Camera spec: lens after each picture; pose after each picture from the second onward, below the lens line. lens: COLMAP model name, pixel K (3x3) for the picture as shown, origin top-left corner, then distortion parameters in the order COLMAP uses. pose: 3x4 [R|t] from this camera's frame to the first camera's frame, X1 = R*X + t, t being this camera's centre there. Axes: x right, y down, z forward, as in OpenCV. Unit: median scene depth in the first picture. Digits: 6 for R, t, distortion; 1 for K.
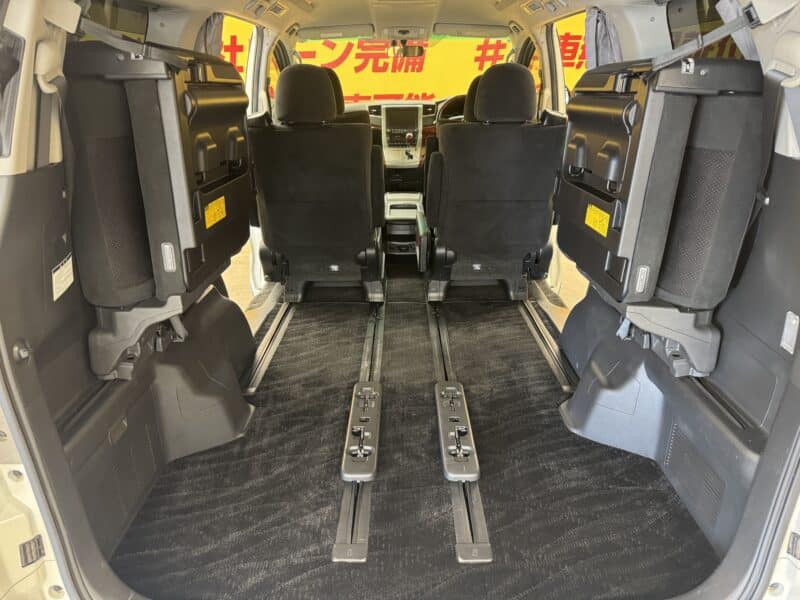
lens RADIAL K [[581.8, 0, 398.8], [0, 581.8, 298.8], [0, 0, 1]] dist [0.010451, -0.008960]
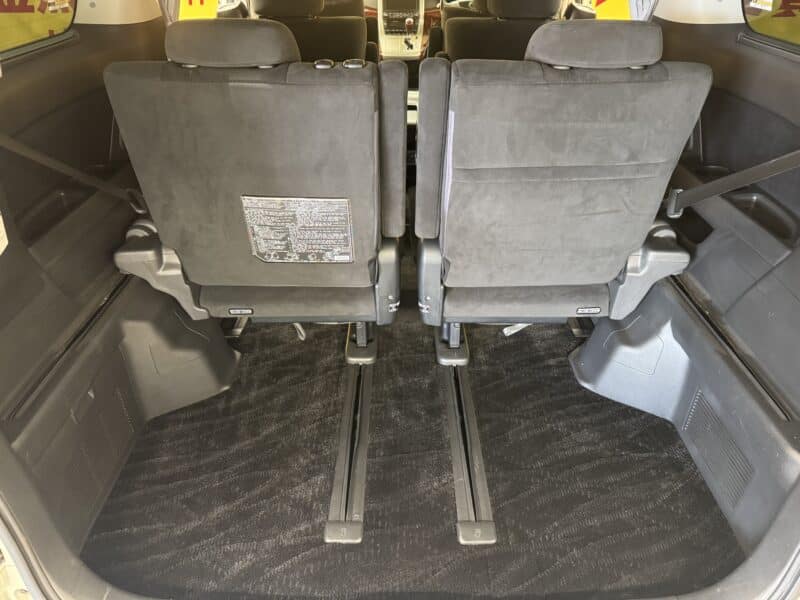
lens RADIAL K [[581.8, 0, 399.0], [0, 581.8, 300.4], [0, 0, 1]] dist [0.010451, -0.008960]
pose [[0.999956, 0.005949, 0.007299, -0.003871], [-0.007242, 0.981272, 0.192493, -0.095707], [-0.006017, -0.192537, 0.981271, 0.135054]]
